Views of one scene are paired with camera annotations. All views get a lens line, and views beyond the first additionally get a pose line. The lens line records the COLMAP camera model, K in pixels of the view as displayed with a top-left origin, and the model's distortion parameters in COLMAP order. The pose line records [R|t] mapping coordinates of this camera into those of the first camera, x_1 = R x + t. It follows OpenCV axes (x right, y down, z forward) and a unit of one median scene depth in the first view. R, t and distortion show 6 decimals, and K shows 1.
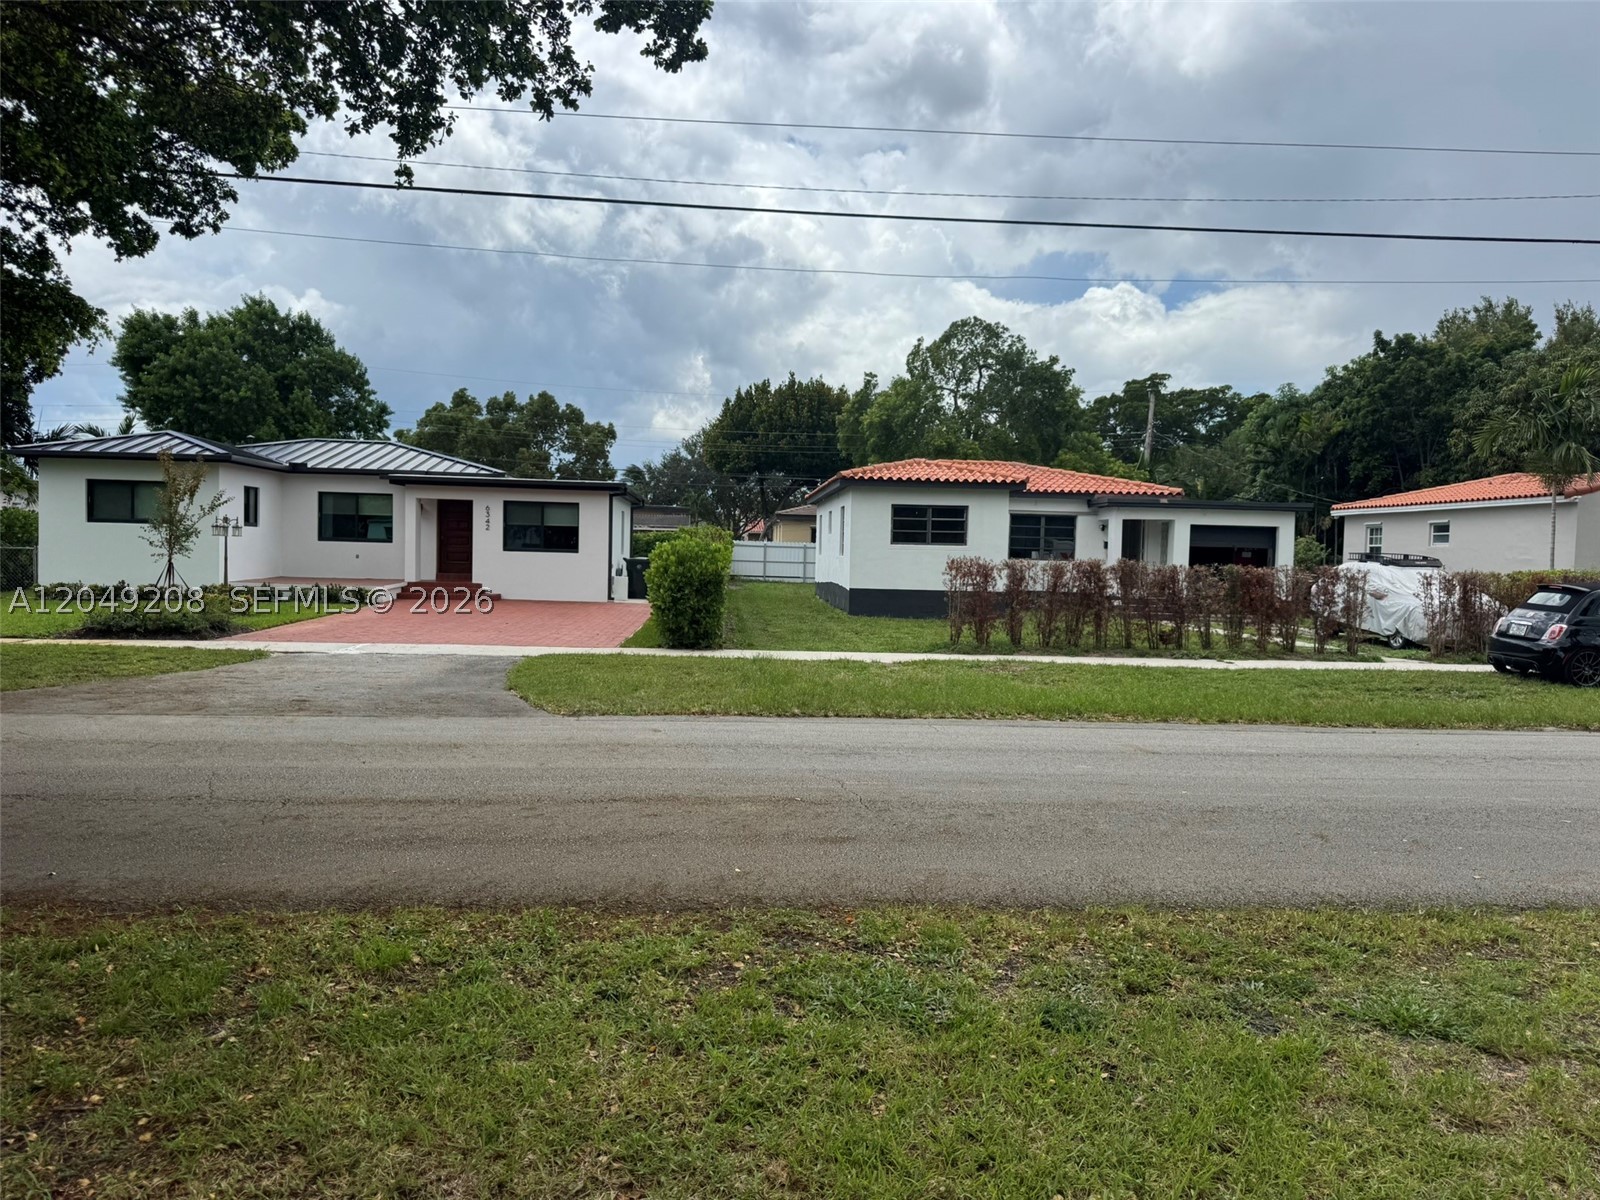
lens RADIAL K [[1100.4, 0, 800.0], [0, 1100.4, 600.0], [0, 0, 1]] dist [0.192321, -0.394756]
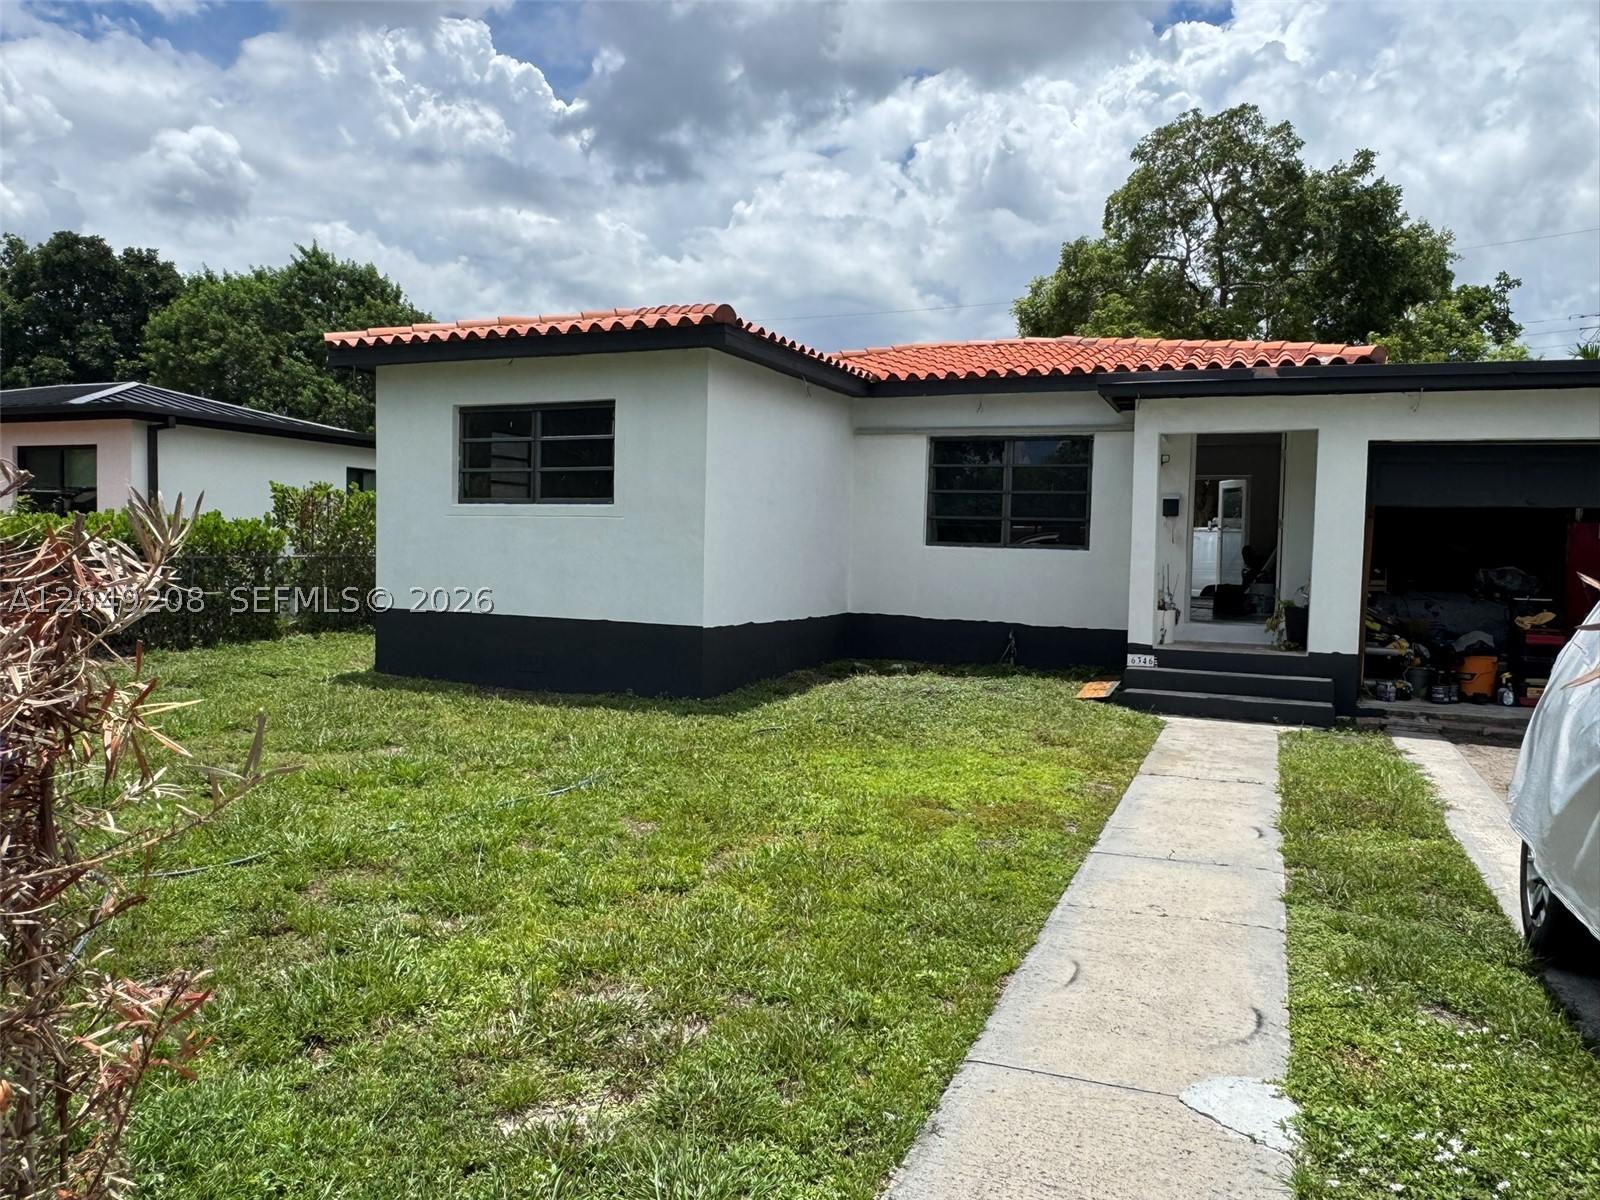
lens RADIAL K [[1099.7, 0, 803.3], [0, 1099.7, 600.8], [0, 0, 1]] dist [0.004010, -0.000043]
pose [[0.889162, 0.020652, -0.457127, 0.277205], [-0.022509, 0.999746, 0.001385, -0.012422], [0.457039, 0.009058, 0.889400, 0.496044]]
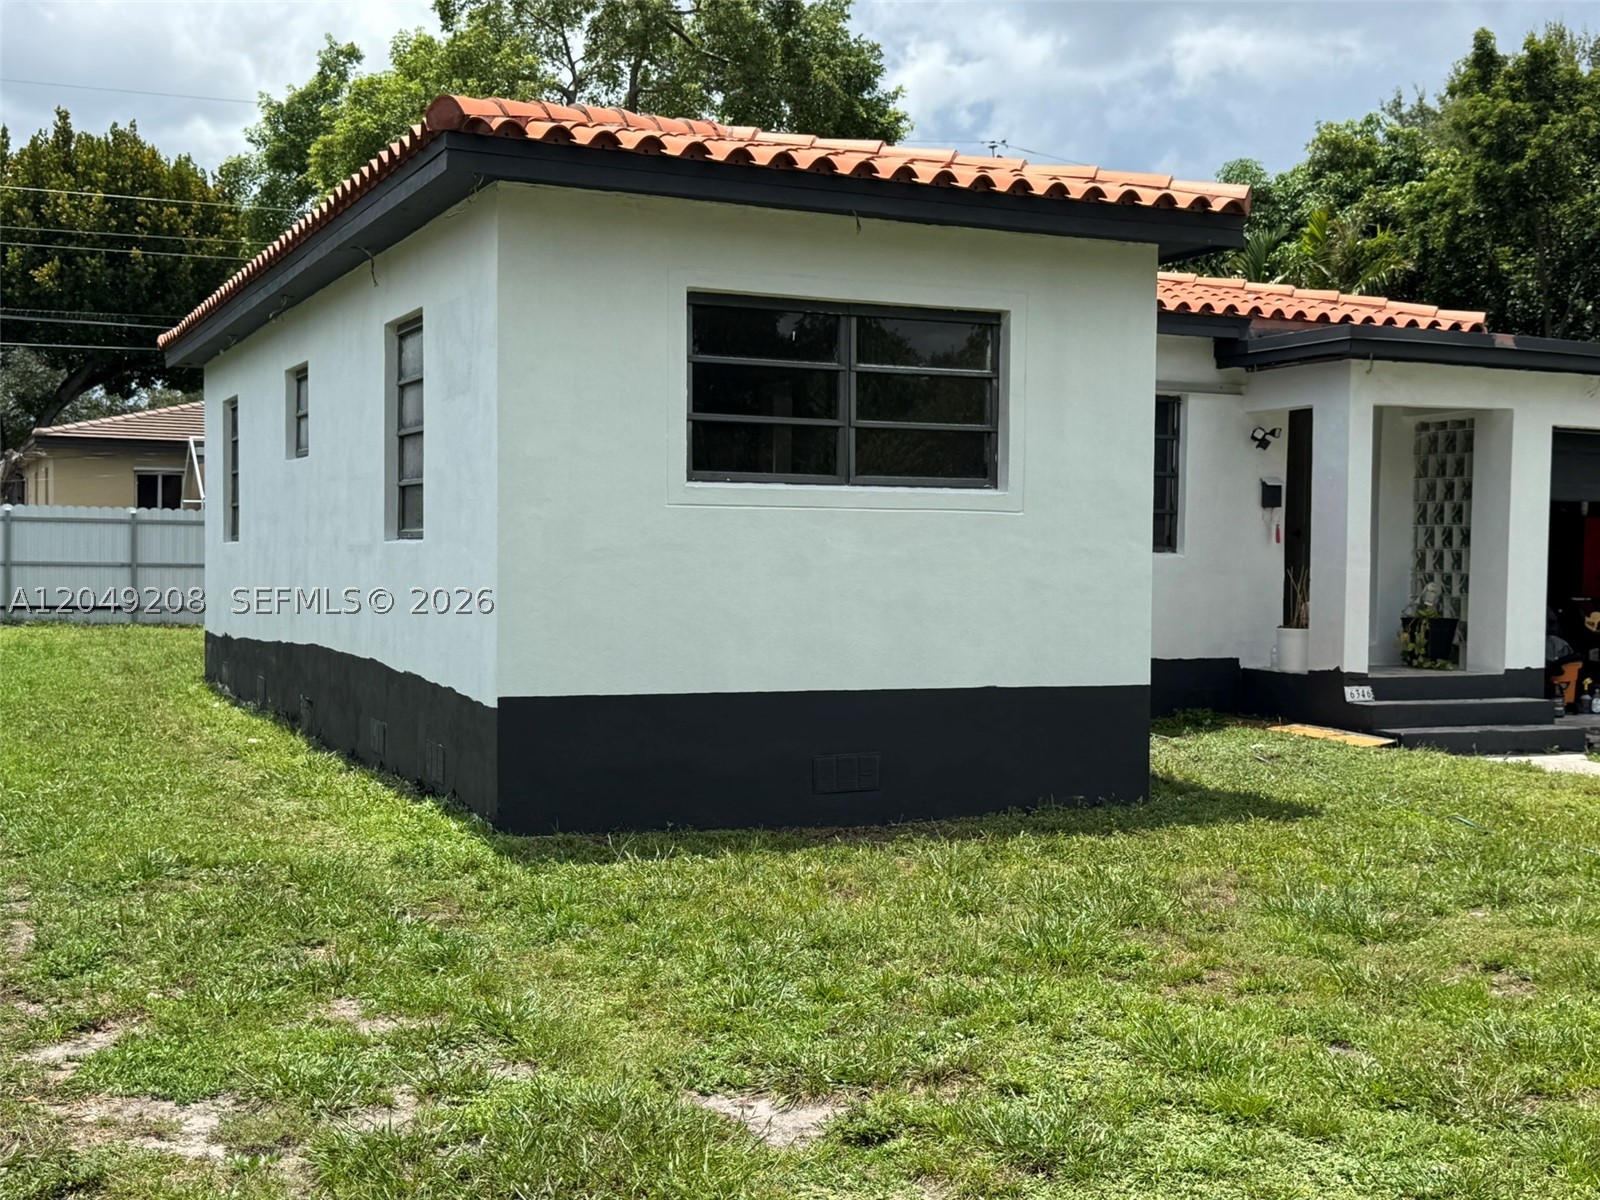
lens RADIAL K [[1860.9, 0, 800.0], [0, 1860.9, 600.0], [0, 0, 1]] dist [0.197453, -0.421474]
pose [[0.933212, -0.020617, 0.358734, -0.018187], [0.024628, 0.999675, -0.006614, -0.017768], [-0.358481, 0.015007, 0.933416, 0.473332]]
